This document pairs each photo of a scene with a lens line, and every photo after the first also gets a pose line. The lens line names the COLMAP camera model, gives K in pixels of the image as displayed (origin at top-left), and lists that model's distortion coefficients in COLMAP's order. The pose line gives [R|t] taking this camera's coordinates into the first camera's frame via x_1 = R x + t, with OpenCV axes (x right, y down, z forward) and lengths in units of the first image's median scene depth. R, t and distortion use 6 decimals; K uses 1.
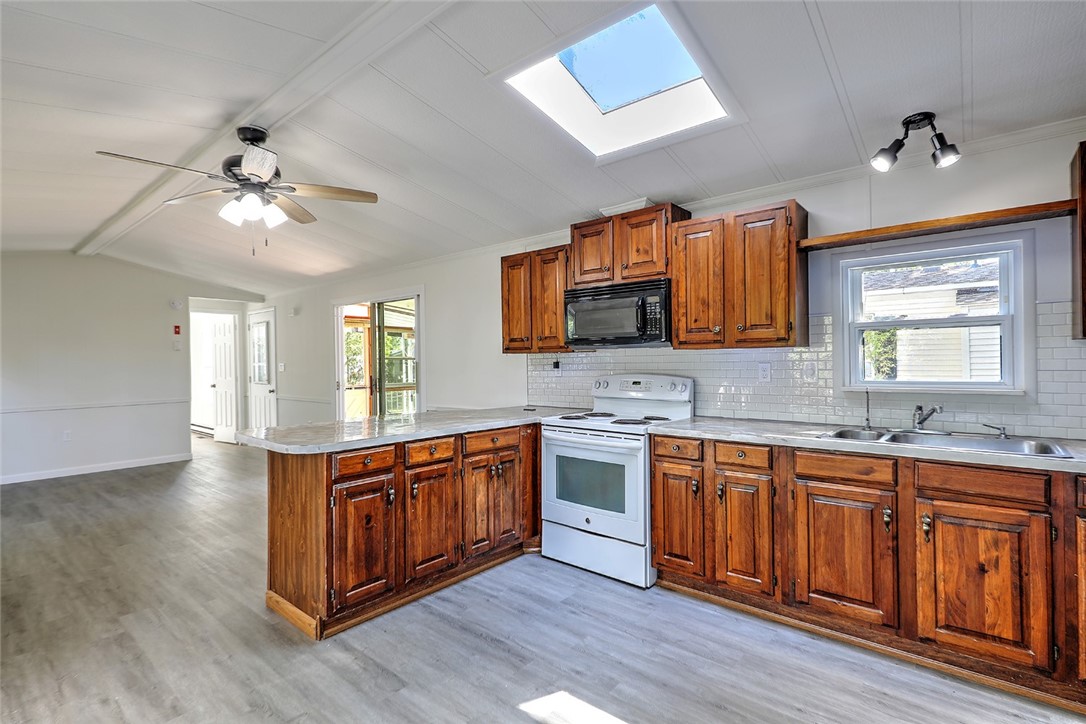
lens RADIAL K [[507.1, 0, 544.1], [0, 507.1, 360.3], [0, 0, 1]] dist [-0.001340, -0.000176]
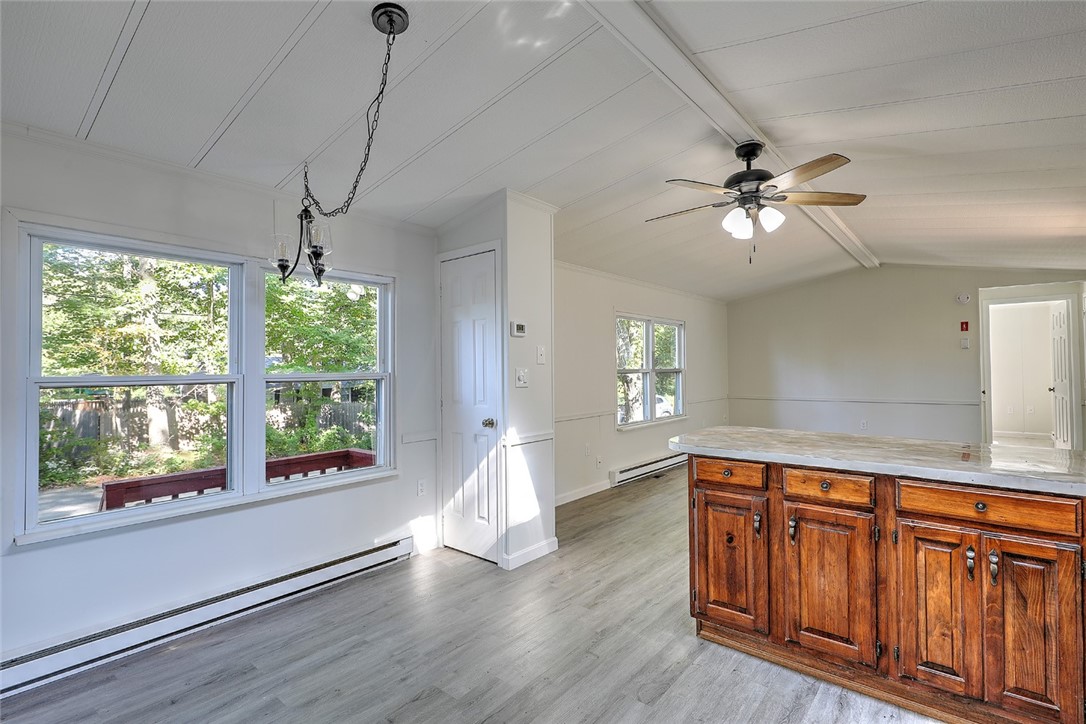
lens RADIAL K [[507.1, 0, 537.9], [0, 507.1, 360.5], [0, 0, 1]] dist [-0.001340, -0.000176]
pose [[-0.003978, -0.009325, -0.999949, 0.515855], [0.014889, 0.999845, -0.009383, -0.002711], [0.999881, -0.014926, -0.003838, 0.594325]]
